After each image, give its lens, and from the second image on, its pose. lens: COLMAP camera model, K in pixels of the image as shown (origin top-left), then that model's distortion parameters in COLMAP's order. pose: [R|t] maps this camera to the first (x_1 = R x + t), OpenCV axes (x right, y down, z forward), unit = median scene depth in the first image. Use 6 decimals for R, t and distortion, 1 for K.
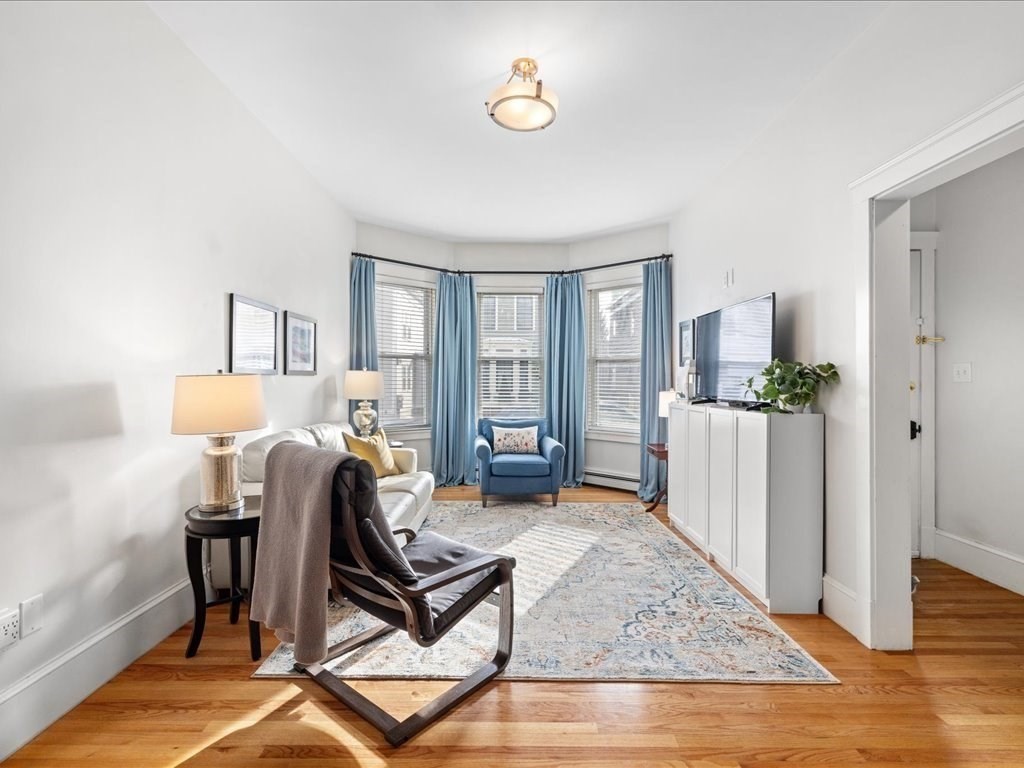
lens RADIAL K [[486.7, 0, 513.9], [0, 486.7, 374.5], [0, 0, 1]] dist [0.002174, -0.000014]
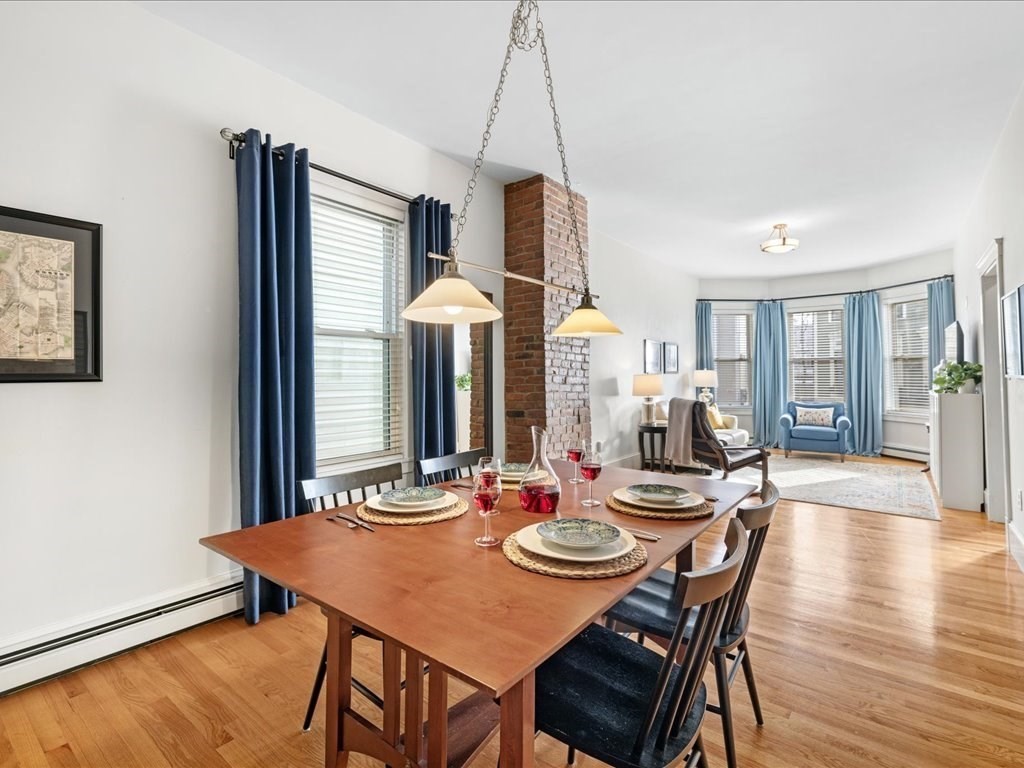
lens RADIAL K [[486.7, 0, 513.9], [0, 486.7, 374.5], [0, 0, 1]] dist [0.002174, -0.000014]
pose [[0.777163, -0.009370, -0.629230, 0.226281], [0.015028, 0.999880, 0.003672, -0.008356], [0.629120, -0.012310, 0.777211, -0.689688]]
